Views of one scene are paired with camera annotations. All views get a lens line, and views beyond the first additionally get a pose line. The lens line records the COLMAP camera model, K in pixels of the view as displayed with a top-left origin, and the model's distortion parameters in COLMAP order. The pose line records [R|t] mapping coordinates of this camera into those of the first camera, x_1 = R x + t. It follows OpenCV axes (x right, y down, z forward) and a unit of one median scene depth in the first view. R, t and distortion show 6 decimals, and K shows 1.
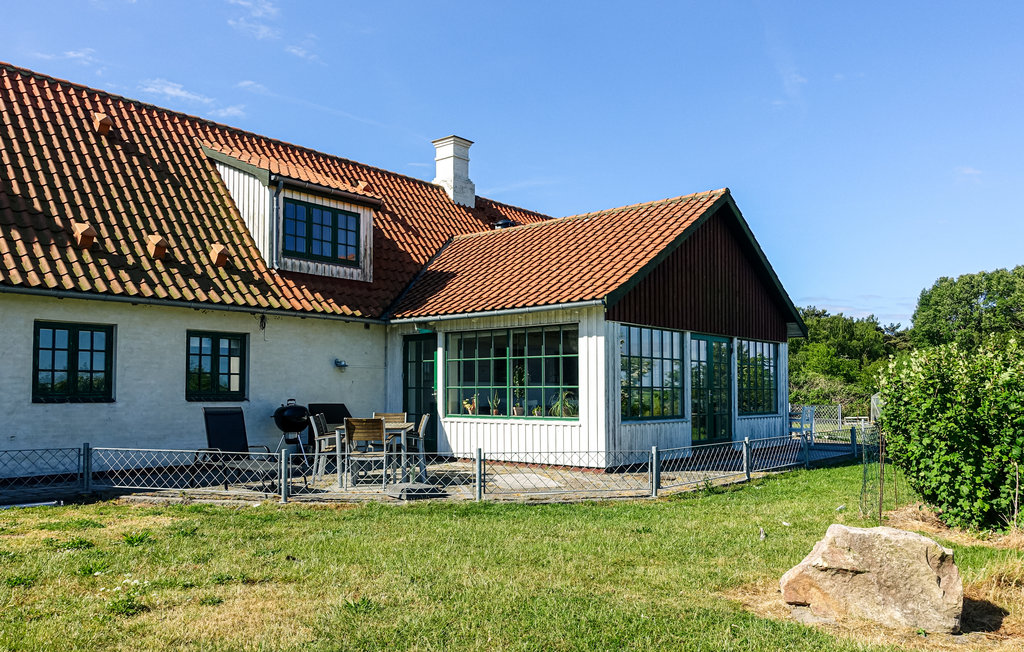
lens RADIAL K [[795.8, 0, 514.0], [0, 795.8, 380.7], [0, 0, 1]] dist [-0.043995, -0.023330]
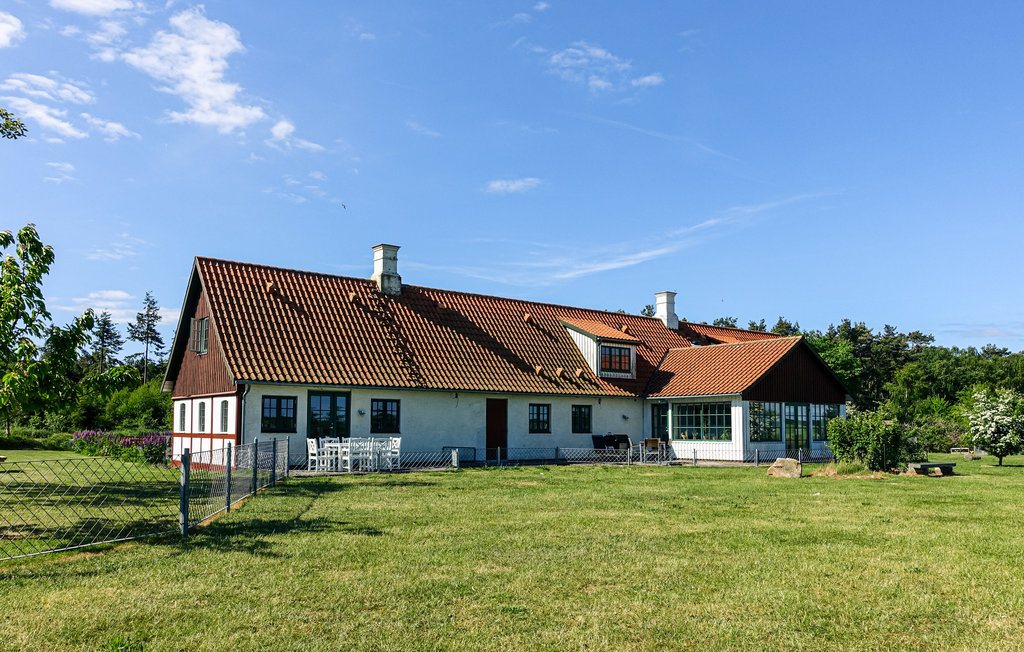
lens RADIAL K [[795.8, 0, 514.0], [0, 795.8, 380.7], [0, 0, 1]] dist [-0.043995, -0.023330]
pose [[0.976127, -0.010327, -0.216957, -0.034997], [0.000143, 0.998899, -0.046905, -0.018981], [0.217203, 0.045754, 0.975054, -1.310061]]
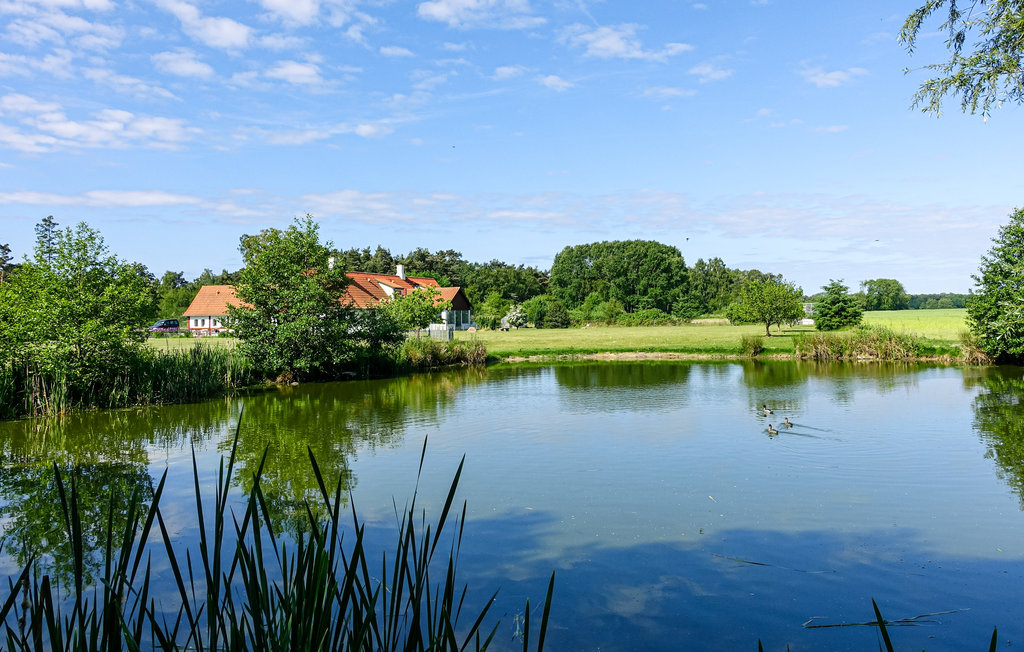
lens RADIAL K [[795.8, 0, 514.0], [0, 795.8, 380.7], [0, 0, 1]] dist [-0.043995, -0.023330]
pose [[0.932255, -0.042191, 0.359334, -1.705297], [0.007649, 0.995254, 0.097012, -0.114365], [-0.361721, -0.087692, 0.928153, -5.306249]]
